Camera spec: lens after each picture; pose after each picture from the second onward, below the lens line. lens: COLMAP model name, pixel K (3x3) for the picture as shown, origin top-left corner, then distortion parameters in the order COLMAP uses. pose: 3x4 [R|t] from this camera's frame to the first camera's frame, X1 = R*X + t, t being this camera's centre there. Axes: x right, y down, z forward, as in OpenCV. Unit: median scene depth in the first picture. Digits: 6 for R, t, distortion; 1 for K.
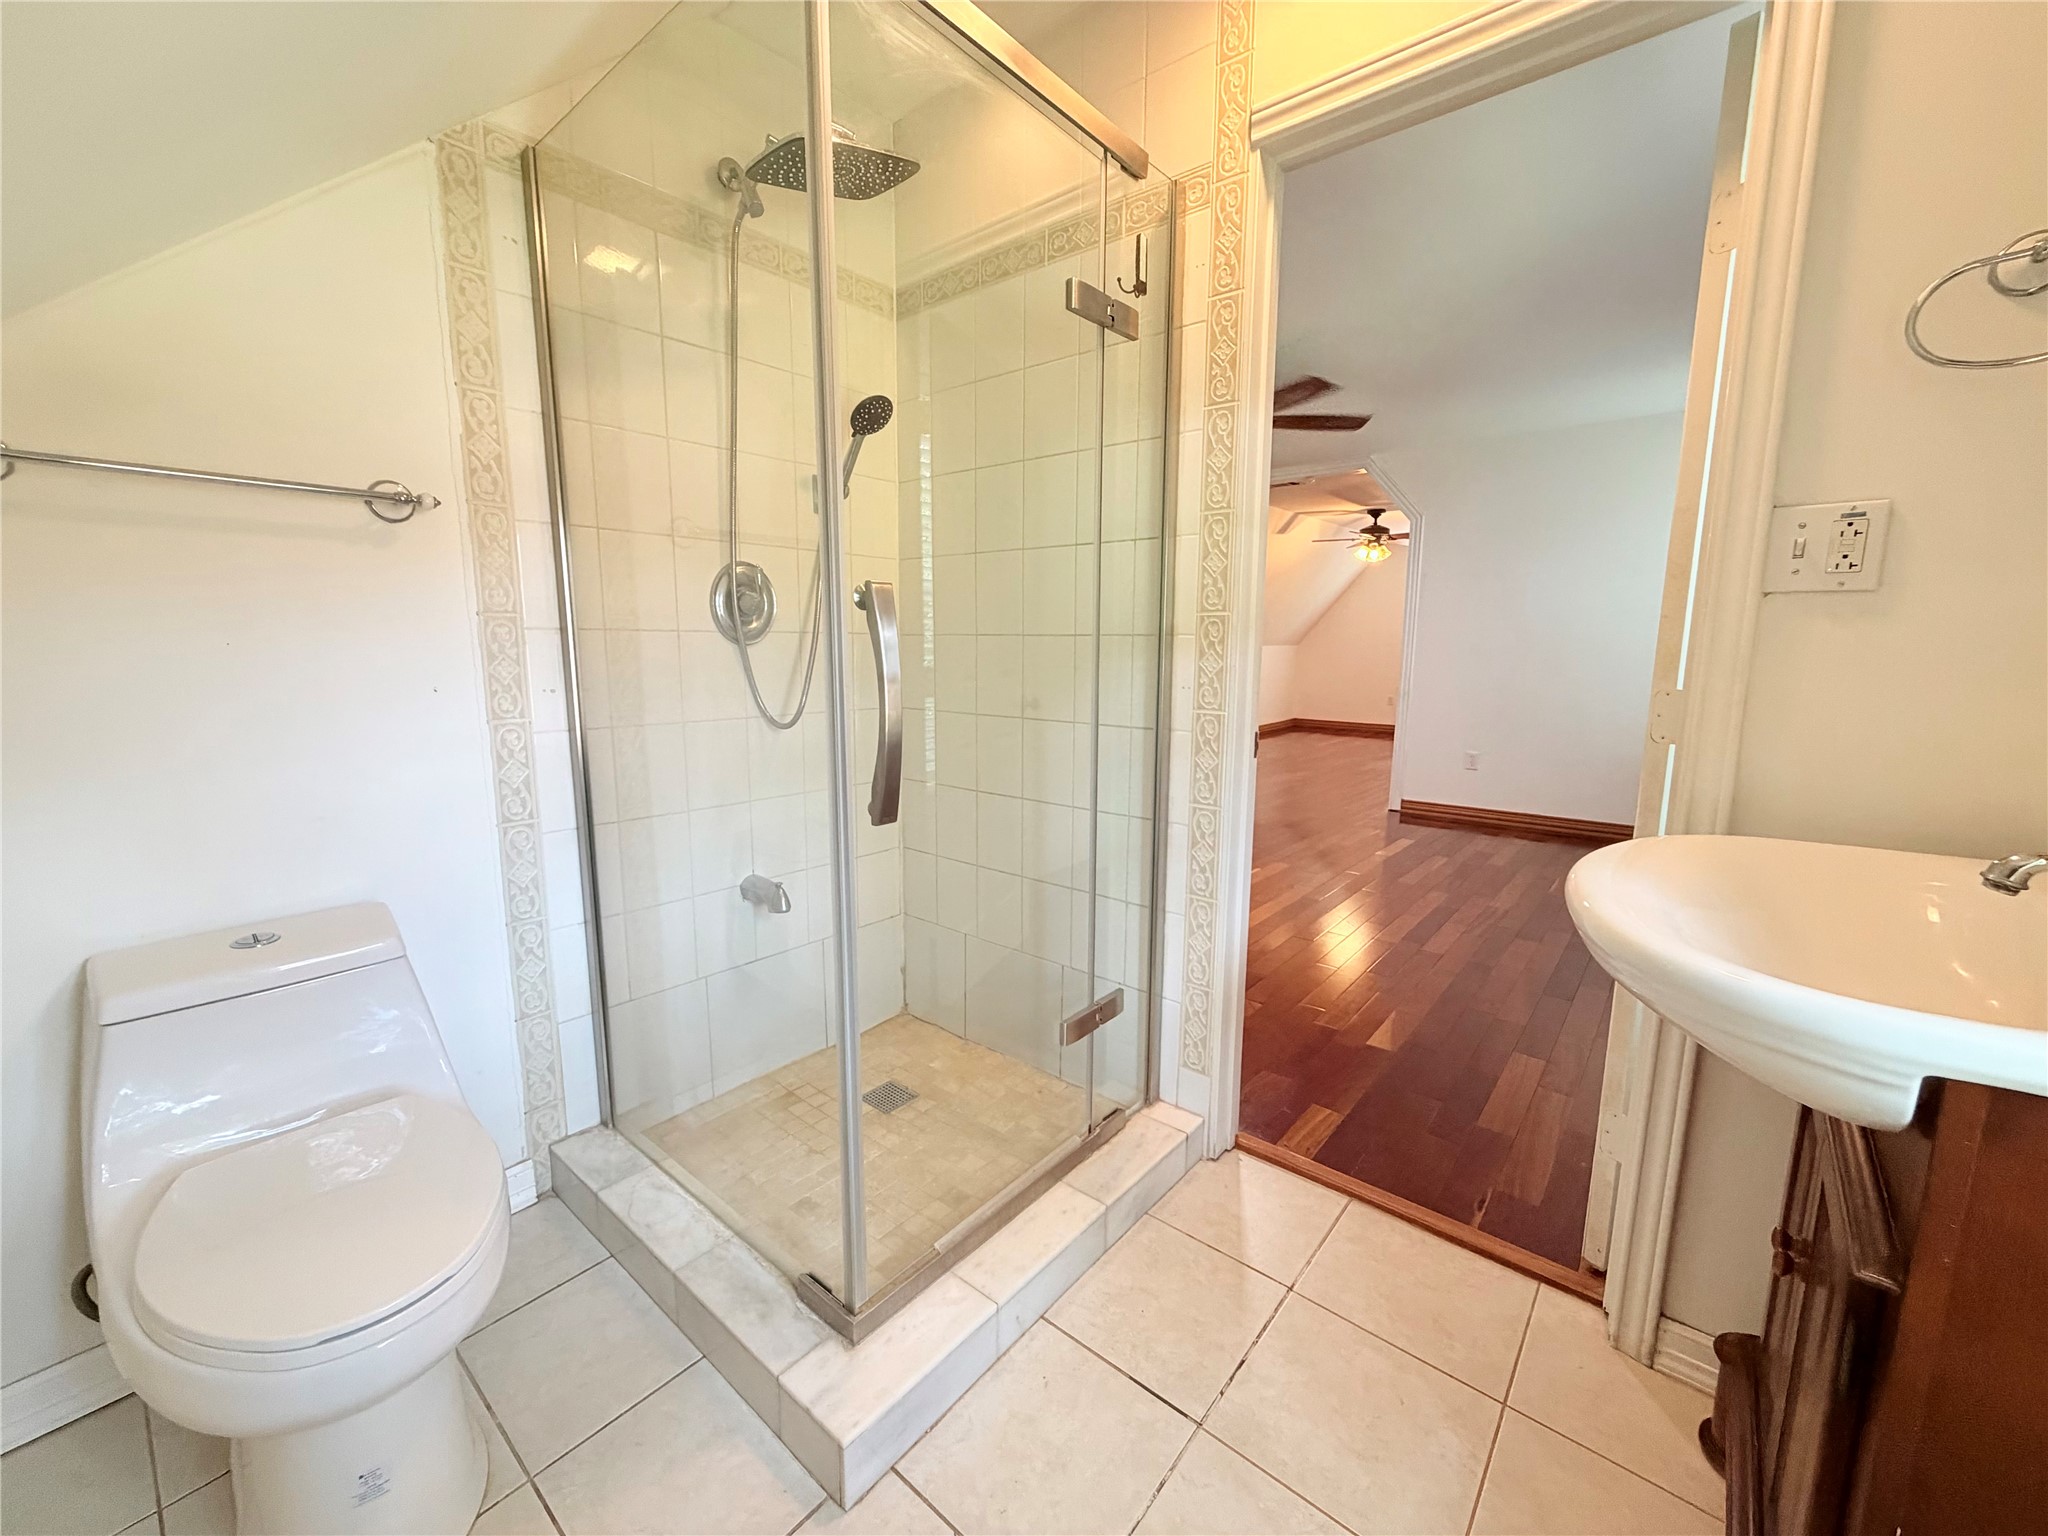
lens RADIAL K [[817.8, 0, 1023.6], [0, 817.8, 766.5], [0, 0, 1]] dist [-0.000143, -0.000148]
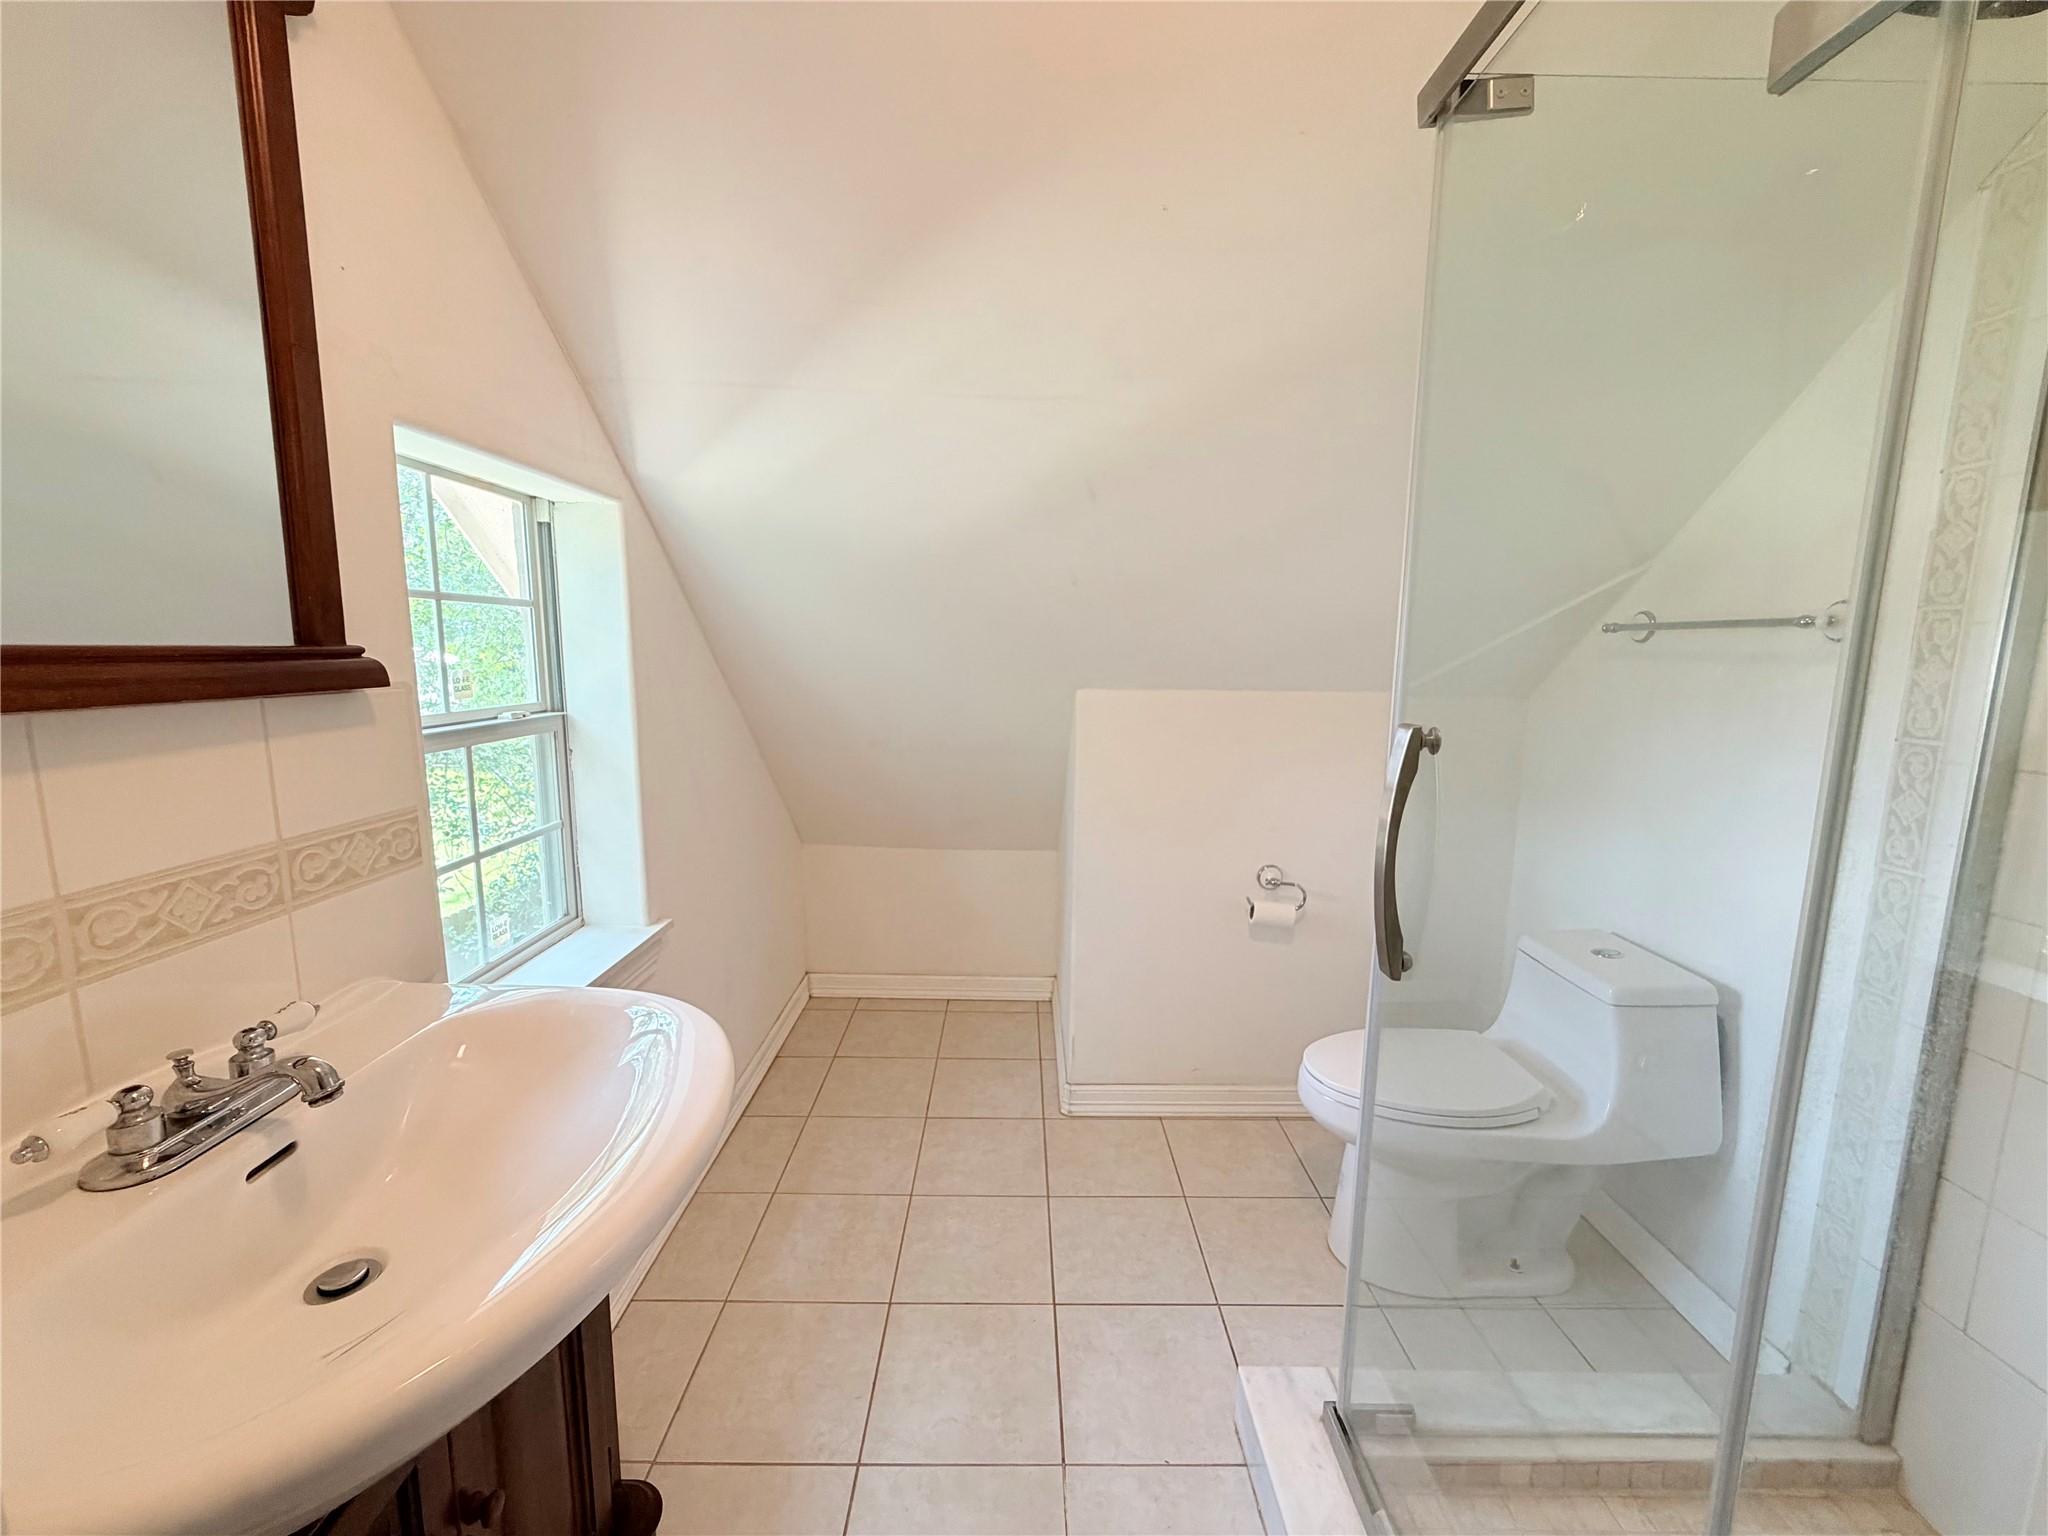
lens RADIAL K [[817.8, 0, 1022.8], [0, 817.8, 775.4], [0, 0, 1]] dist [-0.000143, -0.000148]
pose [[-0.759409, 0.077577, -0.645972, 0.567534], [-0.112348, 0.962315, 0.247645, -0.256620], [0.640840, 0.260637, -0.722075, 1.033812]]
